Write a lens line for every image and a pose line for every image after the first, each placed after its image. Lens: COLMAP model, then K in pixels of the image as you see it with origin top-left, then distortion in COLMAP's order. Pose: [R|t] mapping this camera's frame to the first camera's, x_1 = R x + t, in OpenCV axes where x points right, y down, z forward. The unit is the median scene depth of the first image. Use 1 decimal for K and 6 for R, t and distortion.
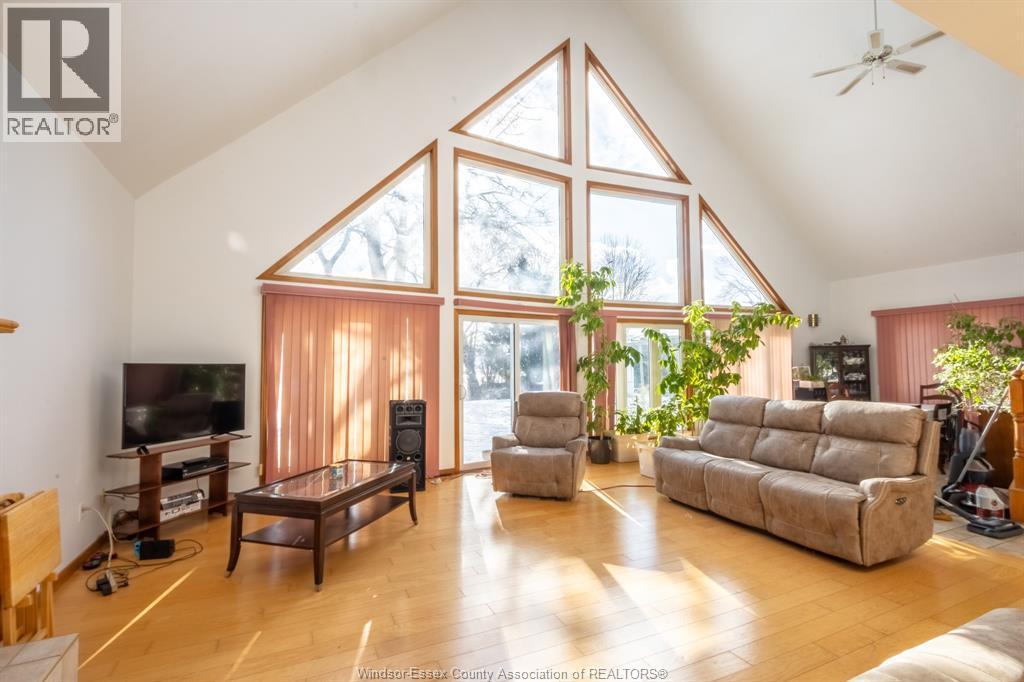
lens RADIAL K [[472.2, 0, 514.2], [0, 472.2, 343.1], [0, 0, 1]] dist [0.007541, 0.000467]
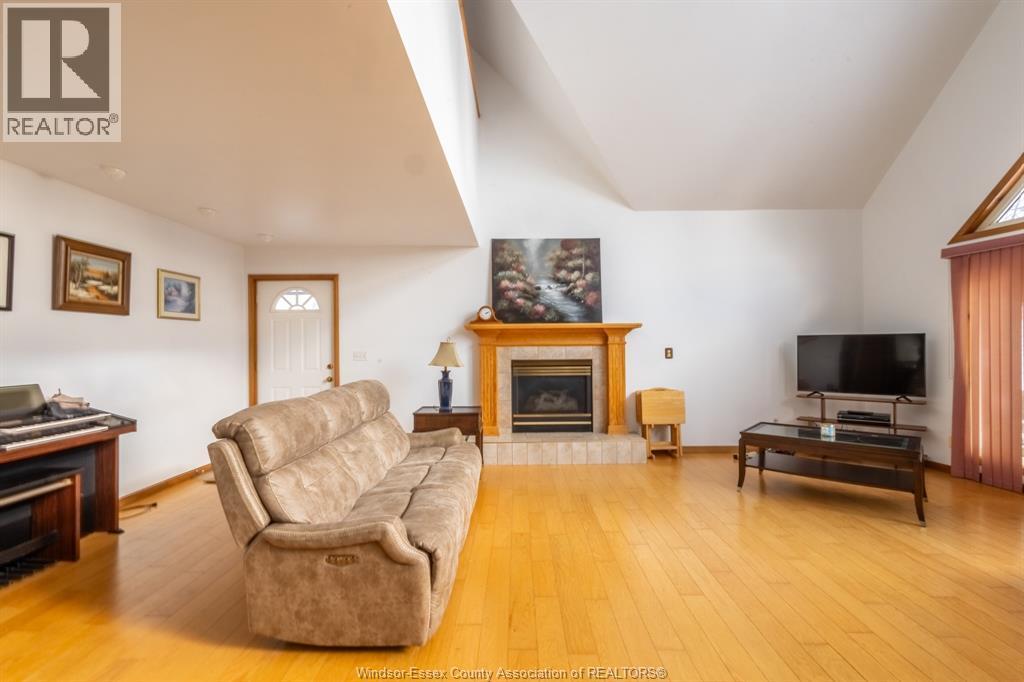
lens RADIAL K [[472.2, 0, 514.2], [0, 472.2, 343.1], [0, 0, 1]] dist [0.007541, 0.000467]
pose [[-0.438581, 0.007092, -0.898664, 0.550019], [0.055859, 0.998250, -0.019384, 0.025734], [0.896954, -0.058700, -0.438210, 0.479459]]
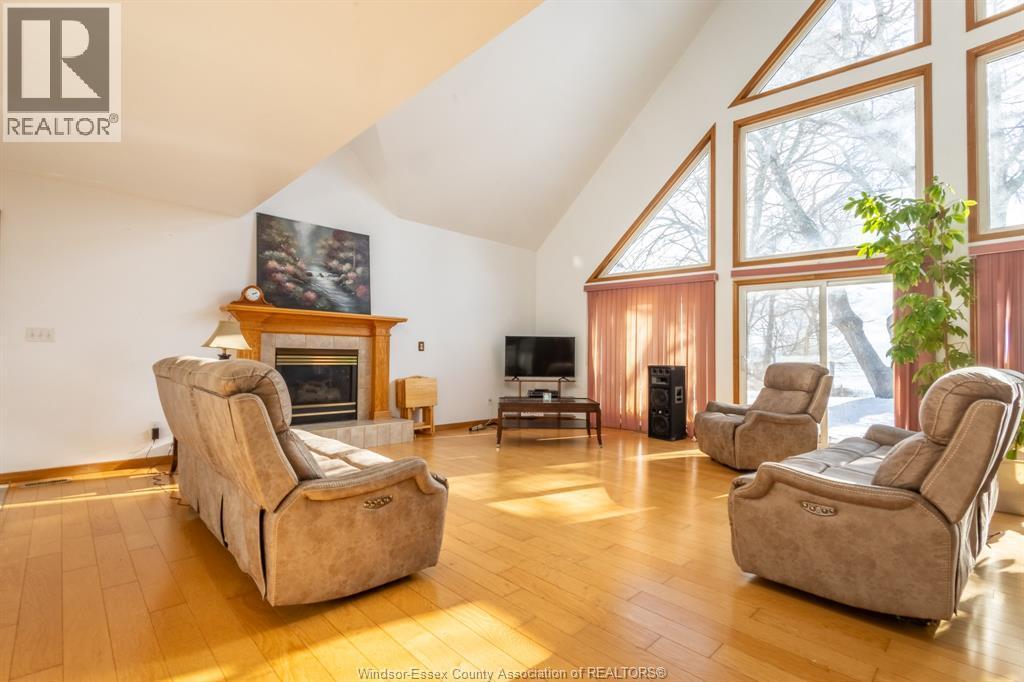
lens RADIAL K [[472.2, 0, 514.2], [0, 472.2, 343.1], [0, 0, 1]] dist [0.007541, 0.000467]
pose [[0.313109, -0.018826, -0.949531, 0.663912], [0.032595, 0.999428, -0.009068, 0.053088], [0.949158, -0.028111, 0.313543, 0.216407]]
